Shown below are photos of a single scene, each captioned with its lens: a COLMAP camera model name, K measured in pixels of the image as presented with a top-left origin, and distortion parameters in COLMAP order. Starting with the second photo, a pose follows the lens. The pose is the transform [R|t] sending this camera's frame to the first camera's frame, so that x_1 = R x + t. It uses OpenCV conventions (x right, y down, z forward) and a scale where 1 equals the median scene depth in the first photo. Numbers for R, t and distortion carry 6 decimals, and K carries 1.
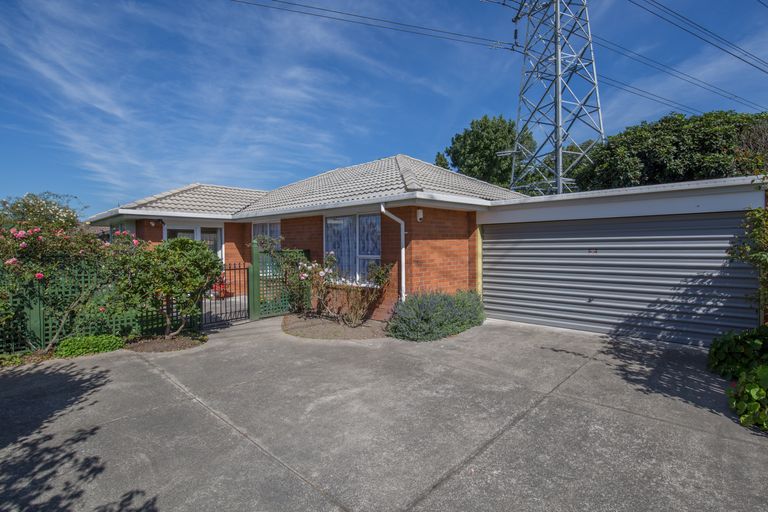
lens RADIAL K [[336.8, 0, 383.6], [0, 336.8, 243.2], [0, 0, 1]] dist [0.003309, -0.008340]
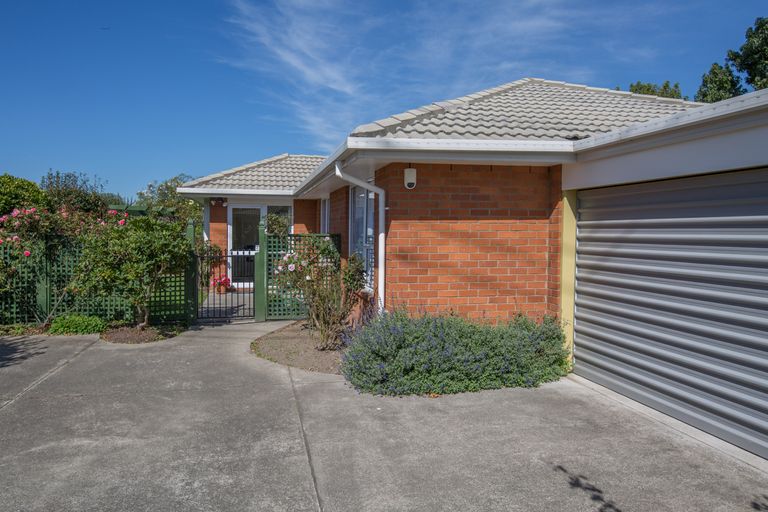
lens RADIAL K [[450.2, 0, 381.7], [0, 450.2, 207.4], [0, 0, 1]] dist [0.016519, -0.000291]
pose [[0.825075, -0.015597, -0.564808, 0.439115], [-0.009089, 0.999123, -0.040868, 0.001041], [0.564950, 0.038853, 0.824210, 0.267371]]
